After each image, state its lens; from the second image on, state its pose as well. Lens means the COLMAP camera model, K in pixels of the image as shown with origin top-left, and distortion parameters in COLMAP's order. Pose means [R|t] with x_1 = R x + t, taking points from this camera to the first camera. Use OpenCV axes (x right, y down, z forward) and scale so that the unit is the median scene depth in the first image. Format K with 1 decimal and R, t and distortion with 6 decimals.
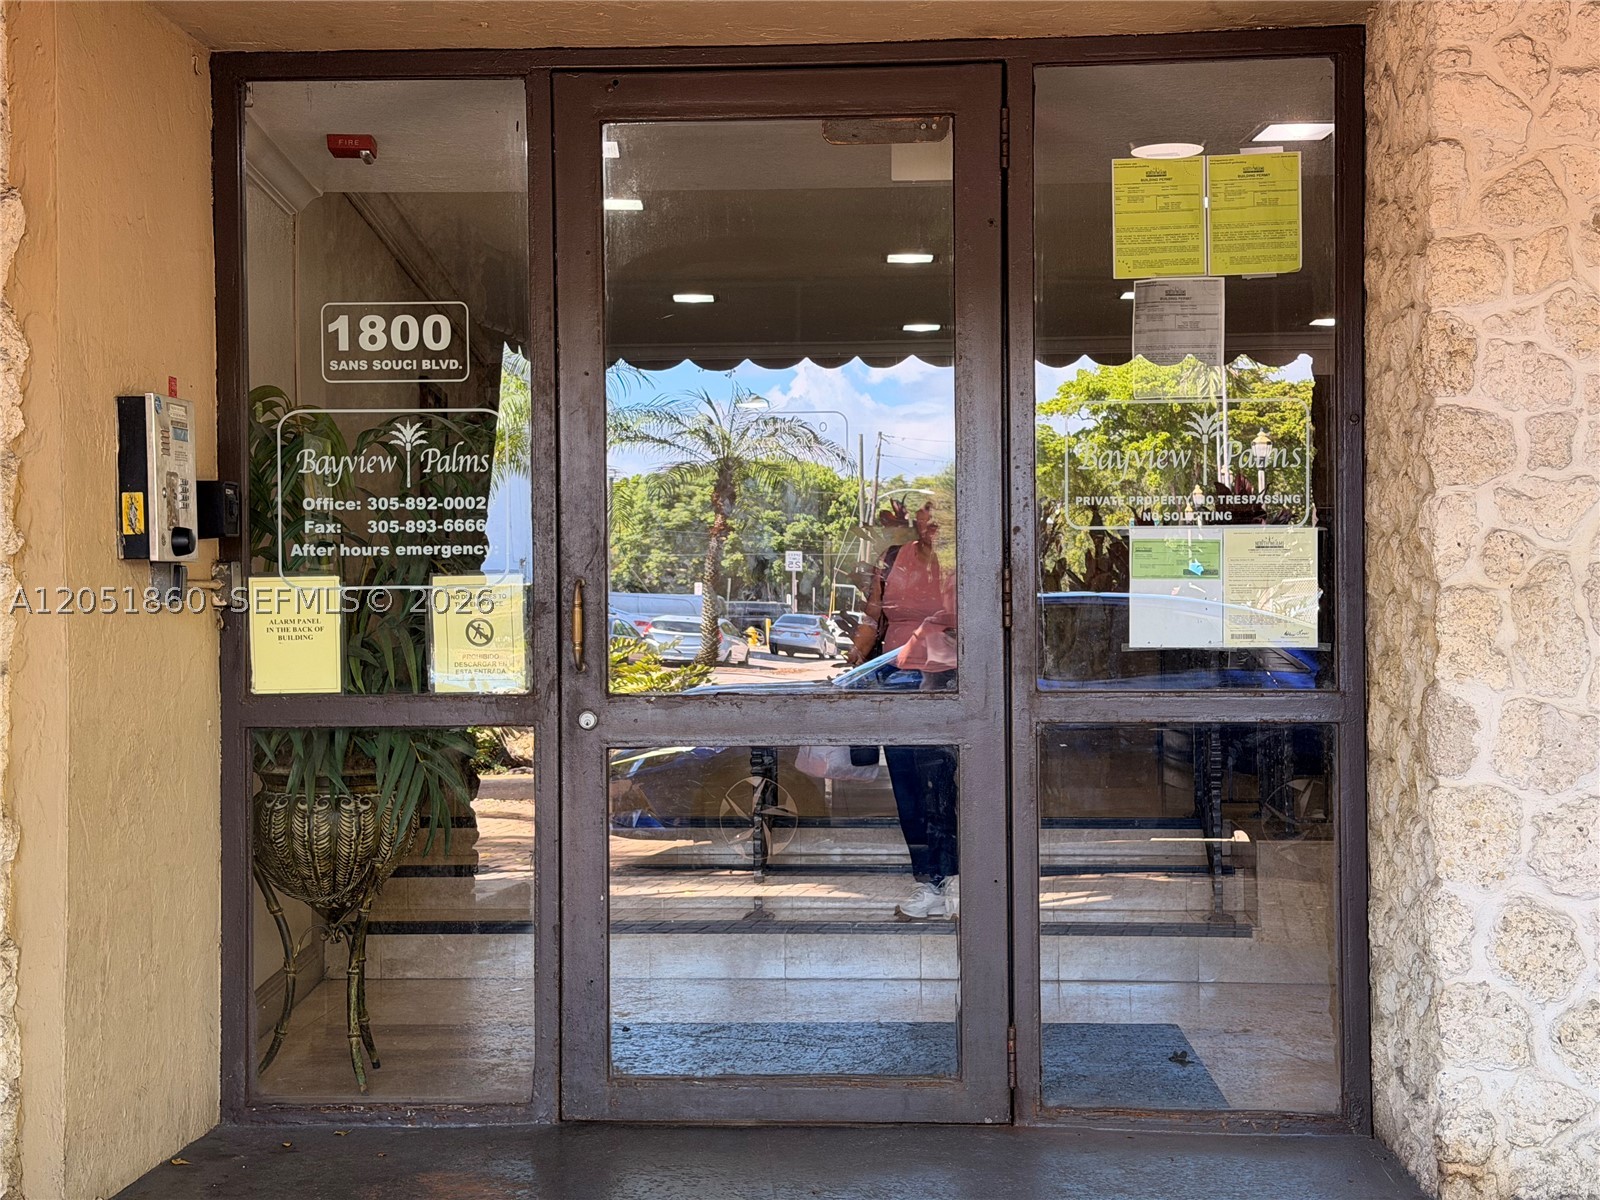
lens RADIAL K [[2228.7, 0, 800.0], [0, 2228.7, 600.0], [0, 0, 1]] dist [0.025259, 0.053769]
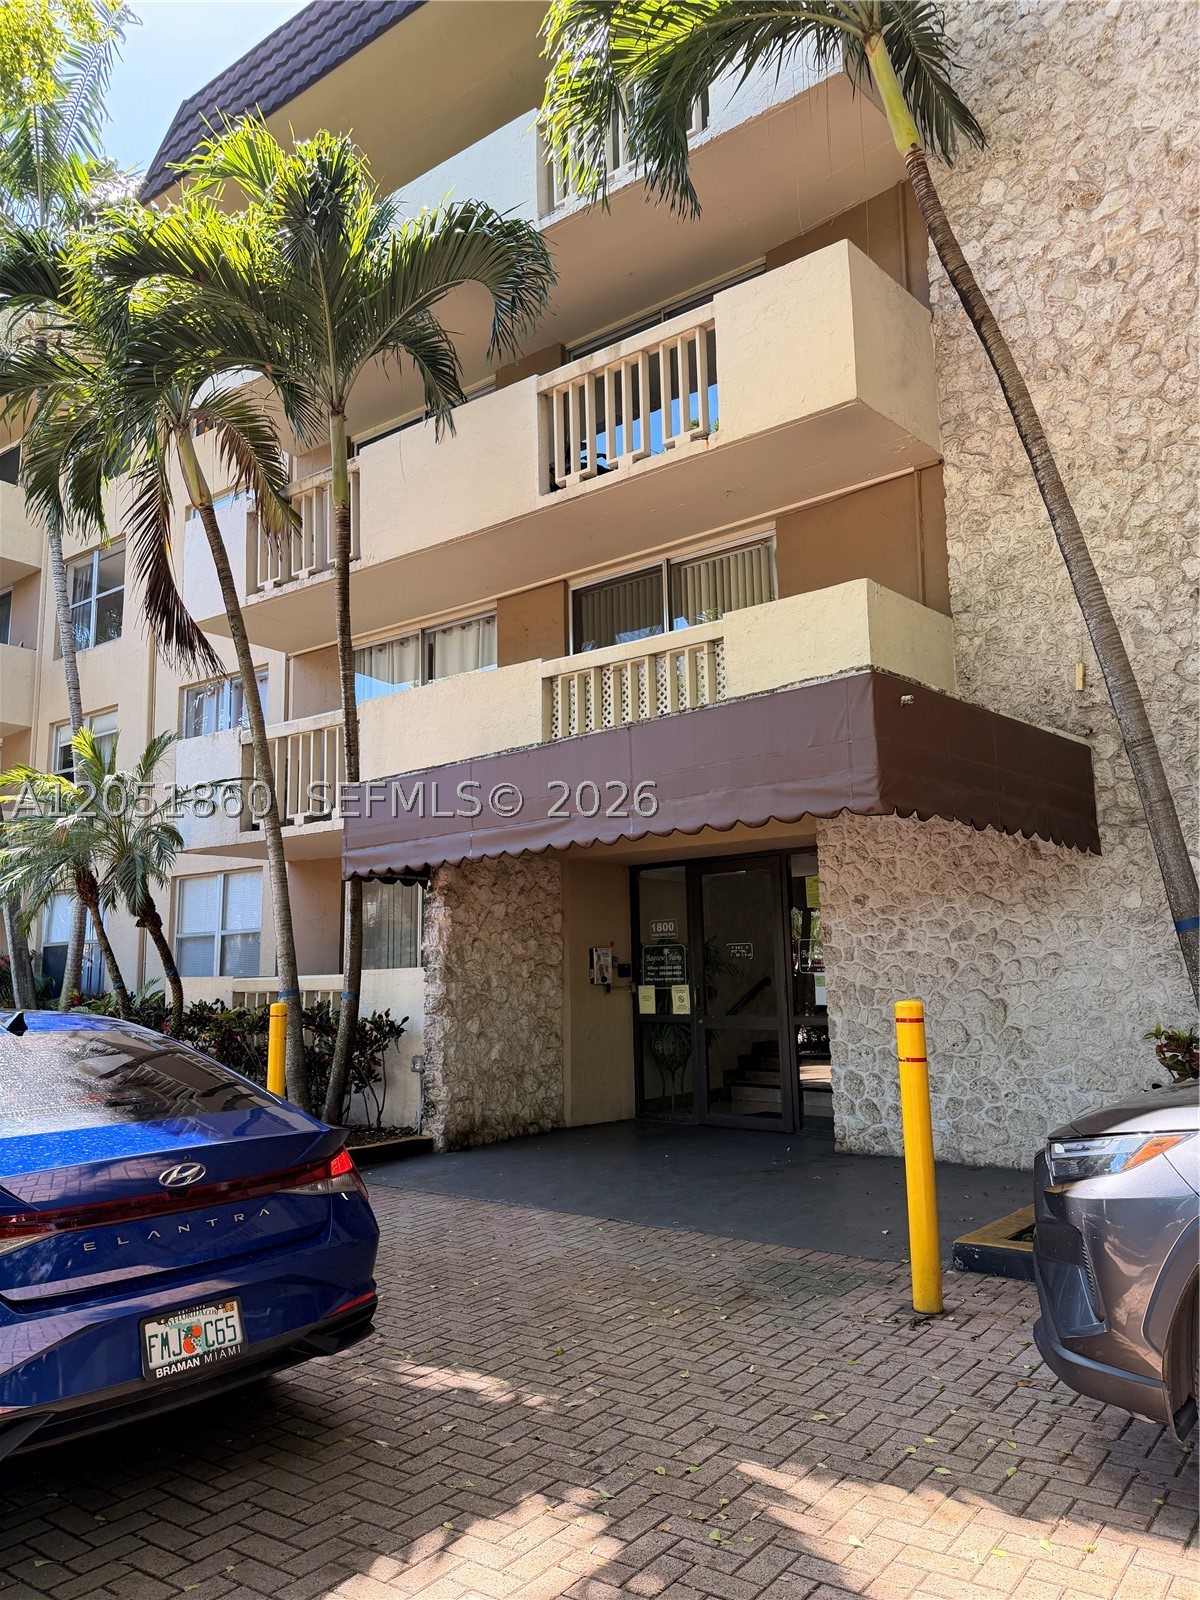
lens RADIAL K [[1164.4, 0, 600.0], [0, 1164.4, 800.0], [0, 0, 1]] dist [0.127162, -0.197810]
pose [[0.759921, -0.106449, -0.641240, 1.226527], [0.021100, 0.990019, -0.139343, -0.054361], [0.649673, 0.092360, 0.754582, -0.813135]]
